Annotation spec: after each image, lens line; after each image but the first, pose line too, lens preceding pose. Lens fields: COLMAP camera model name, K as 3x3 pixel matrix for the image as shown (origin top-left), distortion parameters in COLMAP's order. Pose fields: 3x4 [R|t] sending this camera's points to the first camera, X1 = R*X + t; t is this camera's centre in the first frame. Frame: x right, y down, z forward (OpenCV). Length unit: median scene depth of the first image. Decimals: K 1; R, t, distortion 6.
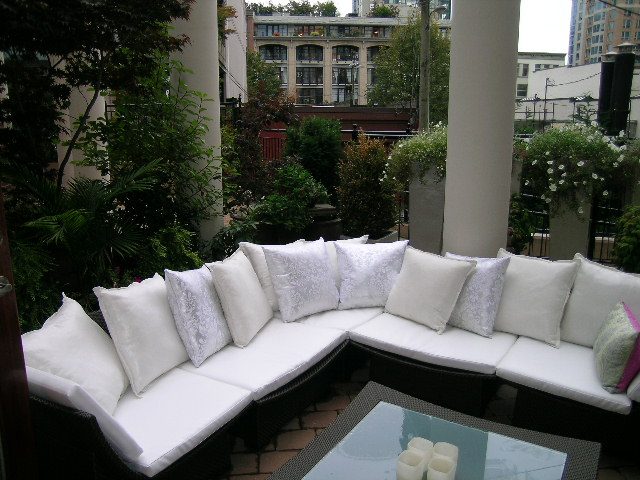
lens RADIAL K [[531.3, 0, 326.7], [0, 531.3, 235.6], [0, 0, 1]] dist [-0.141846, 0.117065]
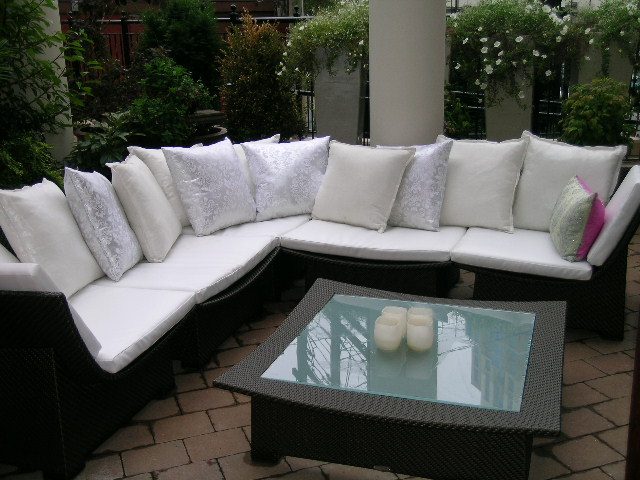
lens RADIAL K [[763.4, 0, 327.5], [0, 763.4, 238.8], [0, 0, 1]] dist [0.001082, 0.040946]
pose [[0.972537, -0.083282, 0.217338, -0.135793], [0.068878, 0.994947, 0.073044, 0.088812], [-0.222323, -0.056068, 0.973360, -0.200381]]
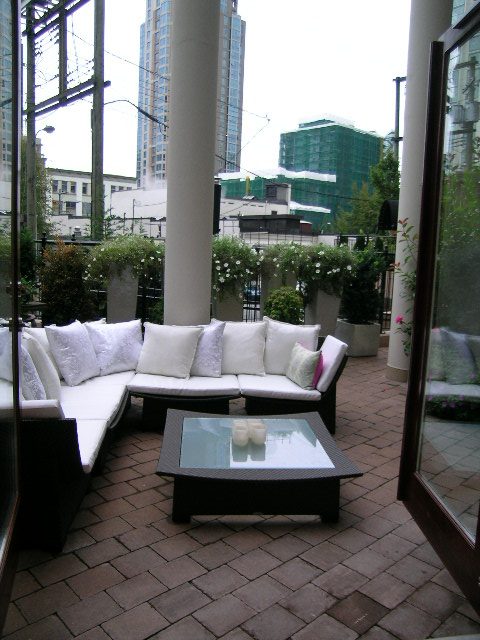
lens RADIAL K [[531.3, 0, 237.3], [0, 531.3, 310.8], [0, 0, 1]] dist [-0.141846, 0.117065]
pose [[0.816519, -0.041828, 0.575802, -0.427997], [0.087123, 0.994877, -0.051274, 0.080722], [-0.570707, 0.092032, 0.815980, -0.207000]]
